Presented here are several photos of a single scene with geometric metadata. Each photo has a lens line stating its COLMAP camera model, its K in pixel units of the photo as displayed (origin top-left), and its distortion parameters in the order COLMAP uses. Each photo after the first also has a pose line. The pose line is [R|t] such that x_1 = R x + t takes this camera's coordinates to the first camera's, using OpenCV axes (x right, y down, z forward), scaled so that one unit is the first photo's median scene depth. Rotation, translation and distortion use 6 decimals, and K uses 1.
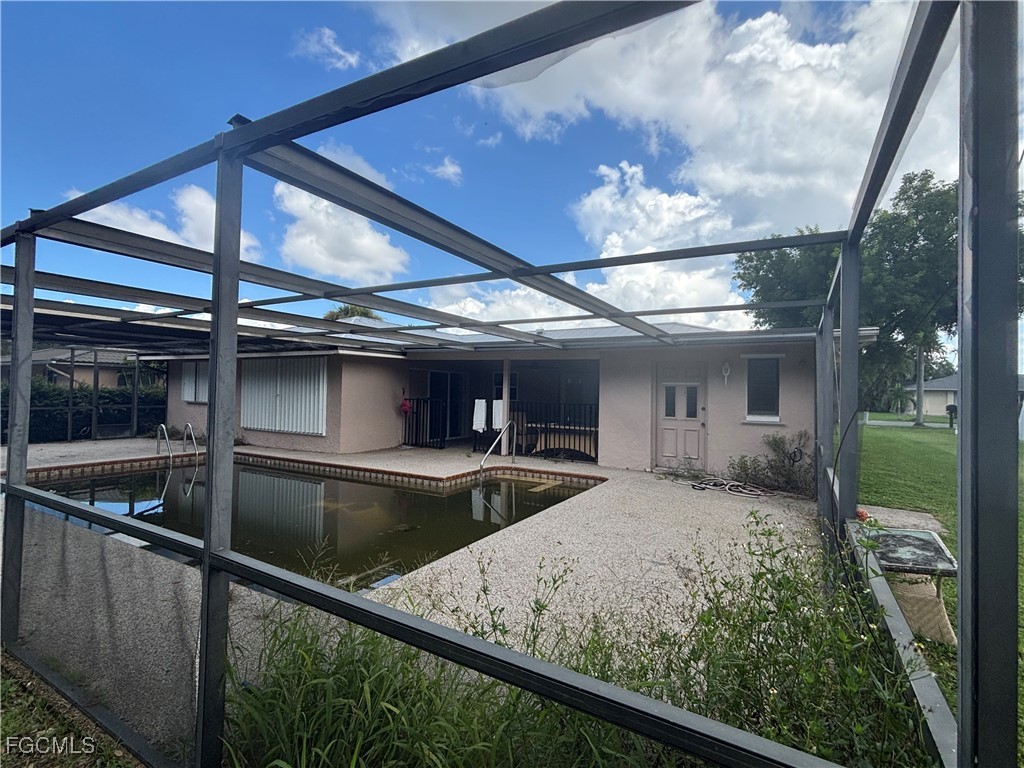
lens RADIAL K [[492.6, 0, 512.6], [0, 492.6, 387.6], [0, 0, 1]] dist [-0.002391, 0.007547]
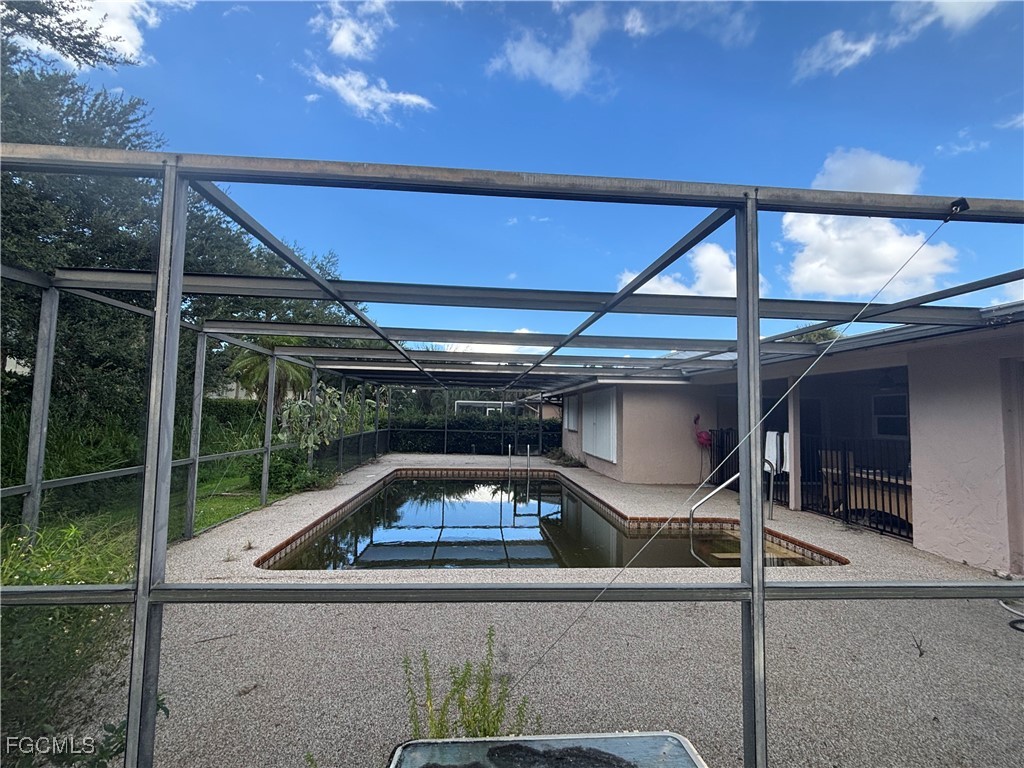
lens RADIAL K [[492.6, 0, 512.6], [0, 492.6, 387.6], [0, 0, 1]] dist [-0.002391, 0.007547]
pose [[0.563133, -0.053755, -0.824616, 0.239403], [-0.003624, 0.997712, -0.067514, 0.006421], [0.826358, 0.041008, 0.561650, 0.165322]]
